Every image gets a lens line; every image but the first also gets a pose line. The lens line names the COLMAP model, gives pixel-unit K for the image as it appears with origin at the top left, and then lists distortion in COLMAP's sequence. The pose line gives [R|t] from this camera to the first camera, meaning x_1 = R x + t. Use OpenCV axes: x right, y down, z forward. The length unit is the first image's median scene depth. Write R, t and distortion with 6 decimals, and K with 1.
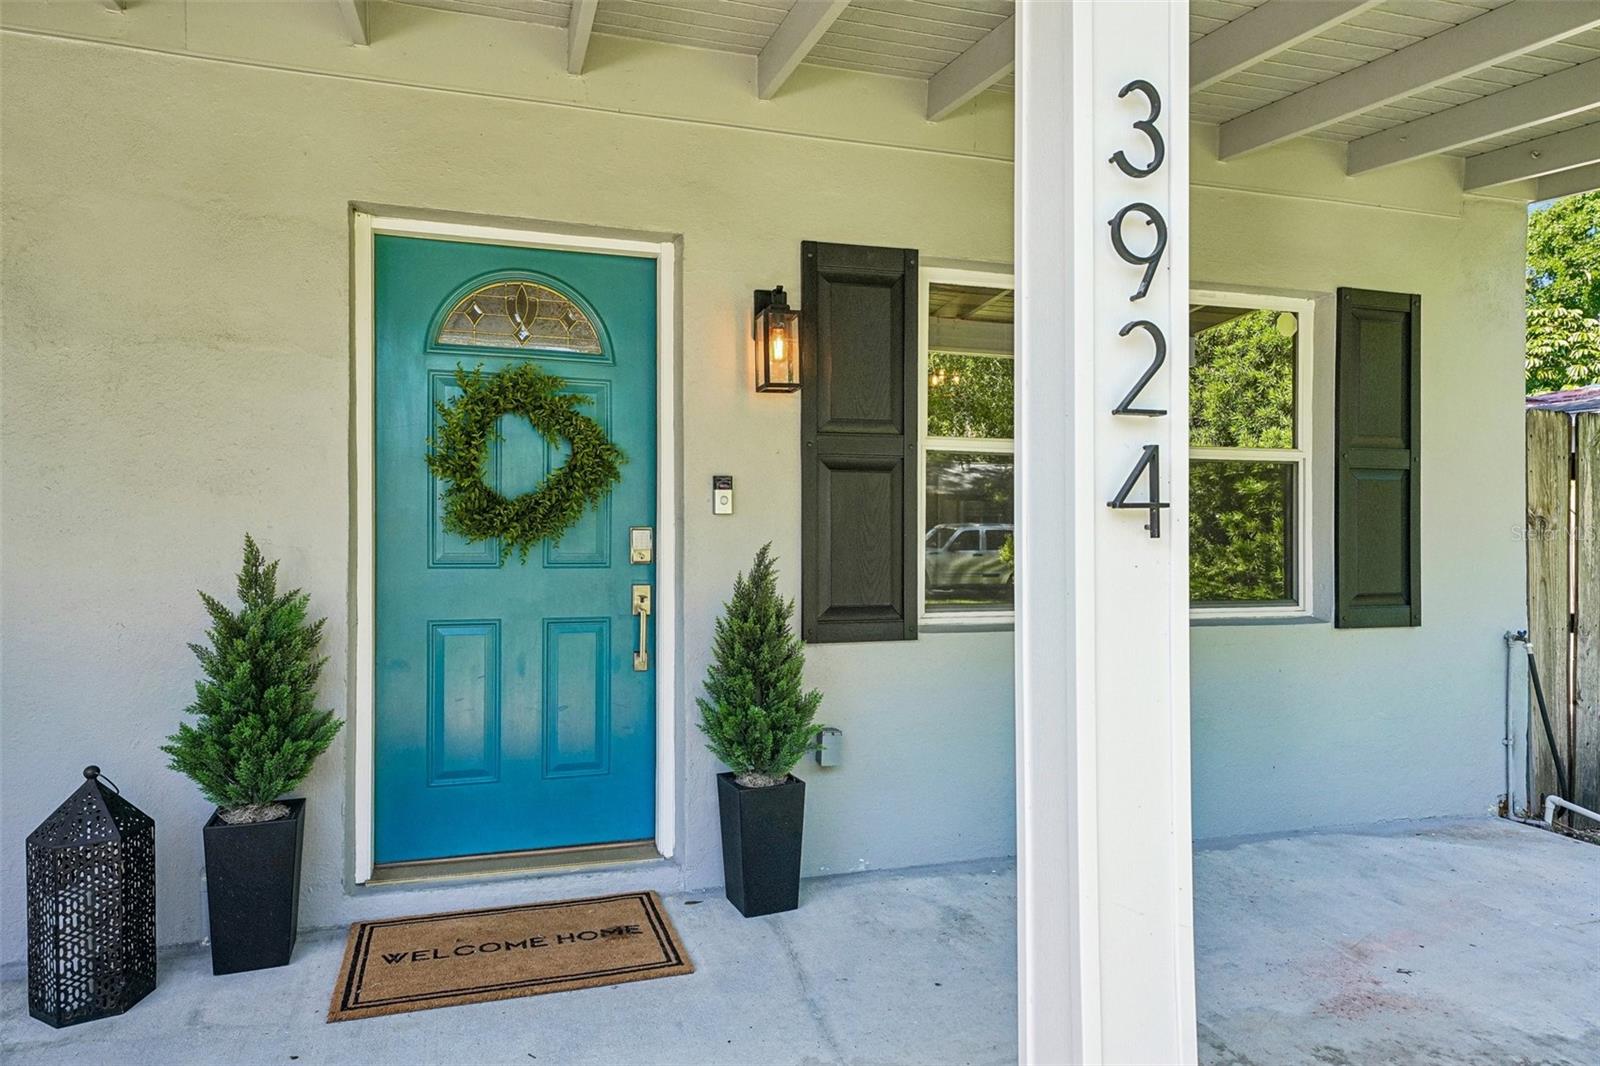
lens RADIAL K [[1028.9, 0, 800.0], [0, 1028.9, 533.0], [0, 0, 1]] dist [0.041147, -0.000228]
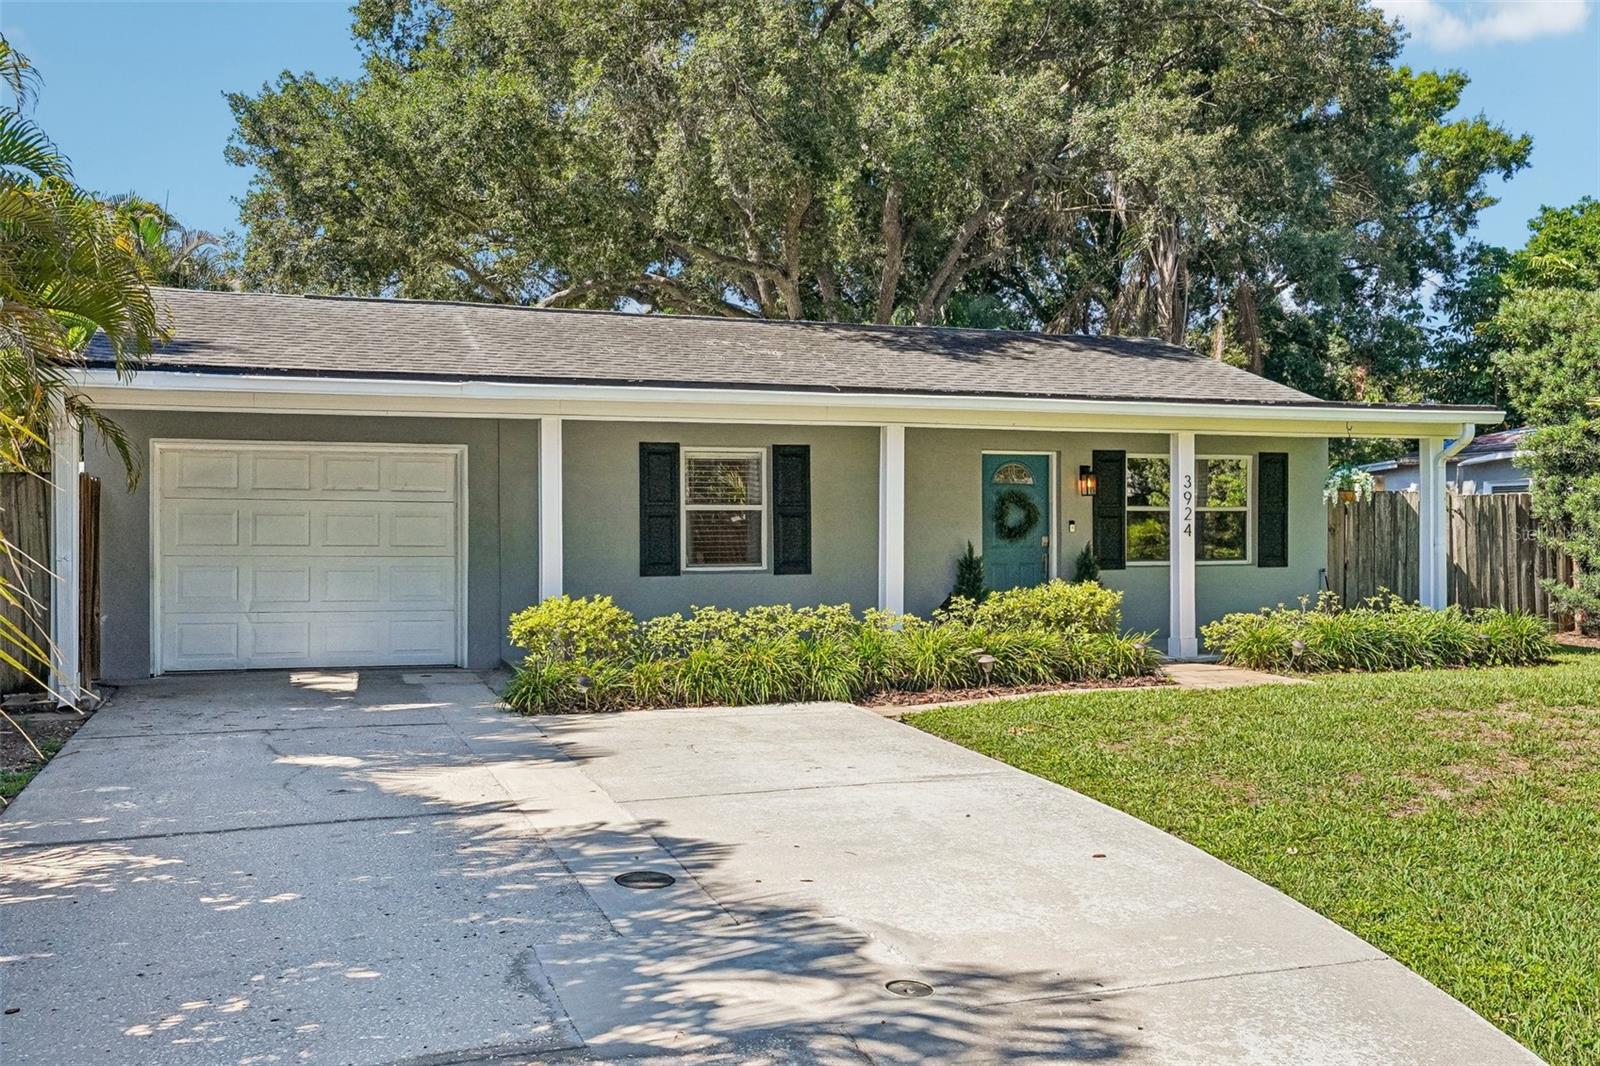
lens RADIAL K [[1440.7, 0, 800.0], [0, 1440.7, 533.0], [0, 0, 1]] dist [0.020325, 0.002756]
pose [[0.999356, -0.006609, 0.035267, -1.129624], [0.006336, 0.999949, 0.007835, -0.056905], [-0.035317, -0.007606, 0.999347, -3.698165]]
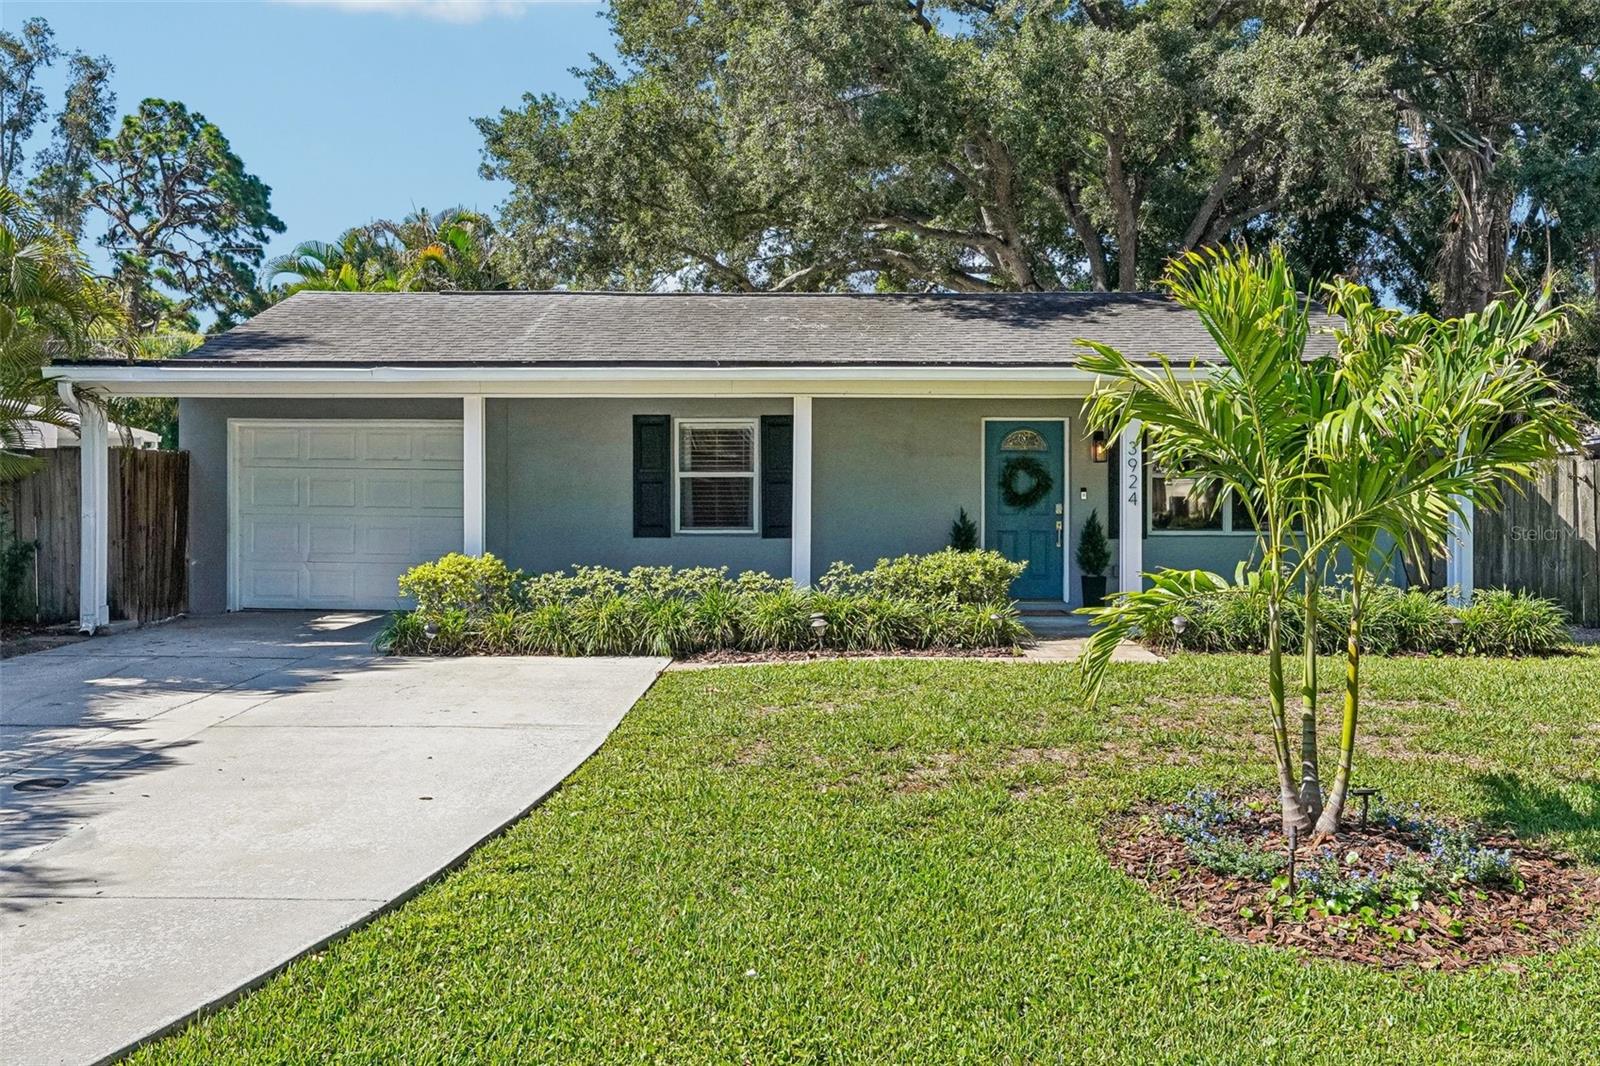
lens RADIAL K [[1407.2, 0, 804.7], [0, 1407.2, 500.3], [0, 0, 1]] dist [0.005014, 0.002600]
pose [[0.945284, 0.000723, -0.326247, 0.550121], [0.002680, 0.999947, 0.009982, -0.062434], [0.326236, -0.010310, 0.945232, -3.545107]]
